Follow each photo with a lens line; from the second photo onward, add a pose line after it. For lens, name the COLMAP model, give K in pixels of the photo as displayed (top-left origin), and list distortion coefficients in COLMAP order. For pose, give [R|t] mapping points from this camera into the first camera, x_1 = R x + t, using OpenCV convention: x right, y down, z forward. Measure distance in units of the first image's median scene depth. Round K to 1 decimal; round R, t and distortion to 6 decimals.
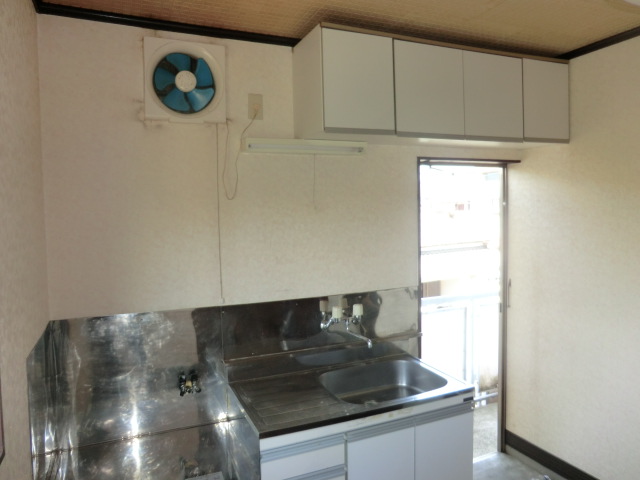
lens RADIAL K [[458.3, 0, 324.0], [0, 458.3, 233.4], [0, 0, 1]] dist [-0.100541, 0.083860]
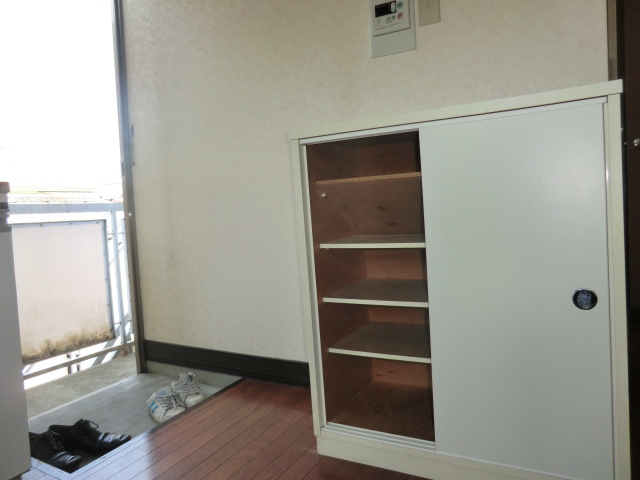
lens RADIAL K [[458.3, 0, 324.0], [0, 458.3, 233.4], [0, 0, 1]] dist [-0.100541, 0.083860]
pose [[0.802999, -0.046212, 0.594186, 0.303402], [0.062580, 0.998016, -0.006954, 0.408236], [-0.592686, 0.042769, 0.804298, 0.334308]]
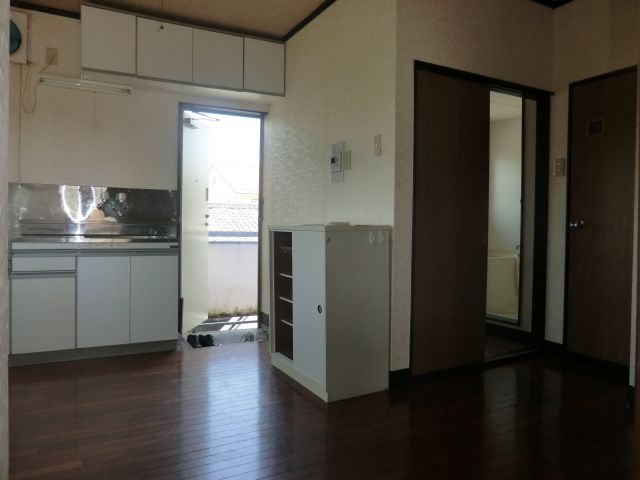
lens RADIAL K [[458.3, 0, 324.0], [0, 458.3, 233.4], [0, 0, 1]] dist [-0.100541, 0.083860]
pose [[0.996155, 0.035302, 0.080180, 0.665202], [-0.032702, 0.998903, -0.033516, 0.338646], [-0.081275, 0.030765, 0.996217, -0.558386]]
